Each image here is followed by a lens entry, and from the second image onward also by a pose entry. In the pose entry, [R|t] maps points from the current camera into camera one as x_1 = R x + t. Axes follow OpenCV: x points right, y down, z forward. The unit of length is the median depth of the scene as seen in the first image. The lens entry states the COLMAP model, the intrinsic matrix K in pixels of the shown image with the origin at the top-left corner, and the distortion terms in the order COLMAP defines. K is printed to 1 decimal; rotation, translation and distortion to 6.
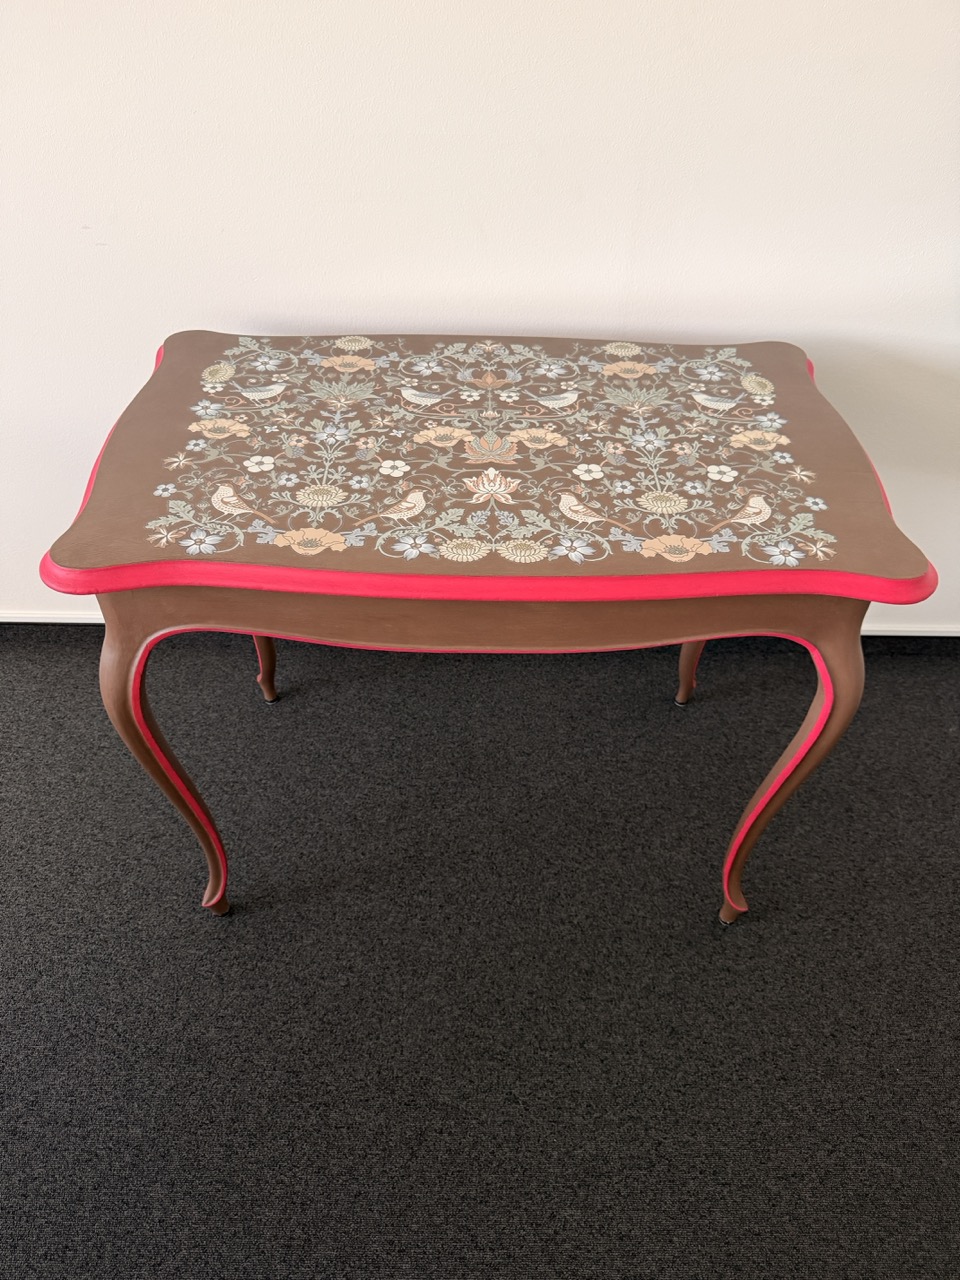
lens RADIAL K [[926.1, 0, 474.3], [0, 926.1, 630.4], [0, 0, 1]] dist [0.005436, -0.014752]
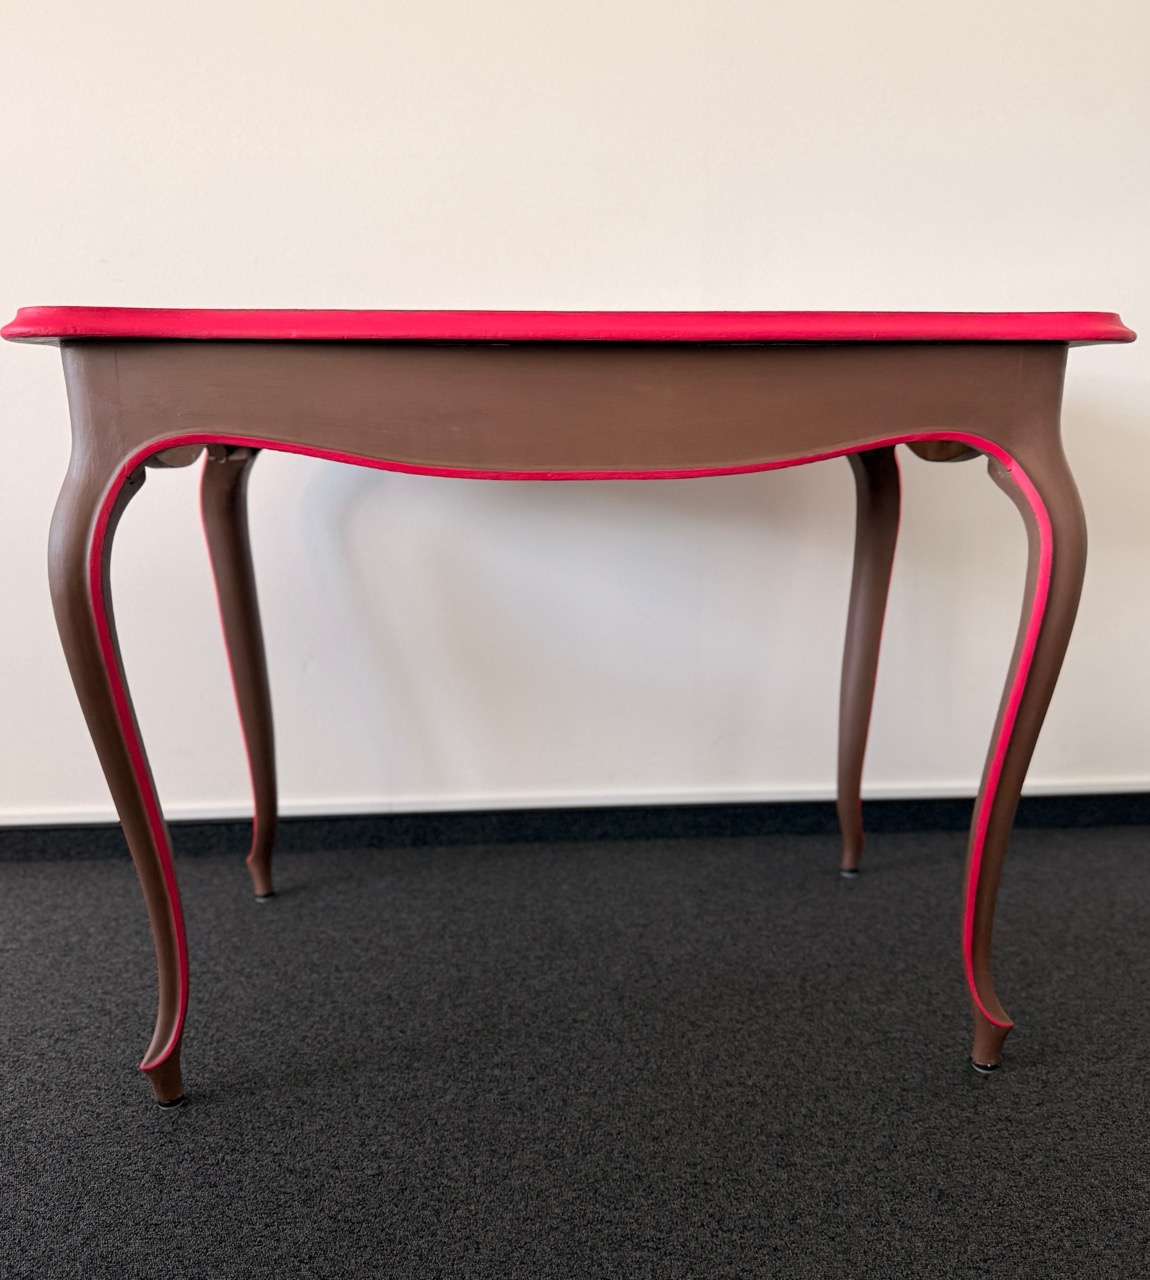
lens RADIAL K [[1158.8, 0, 575.9], [0, 1158.8, 637.5], [0, 0, 1]] dist [-0.051294, 0.050098]
pose [[0.997295, -0.038298, 0.062736, -0.051348], [0.064651, 0.863124, -0.500836, 0.517648], [-0.034968, 0.503538, 0.863265, 0.227889]]
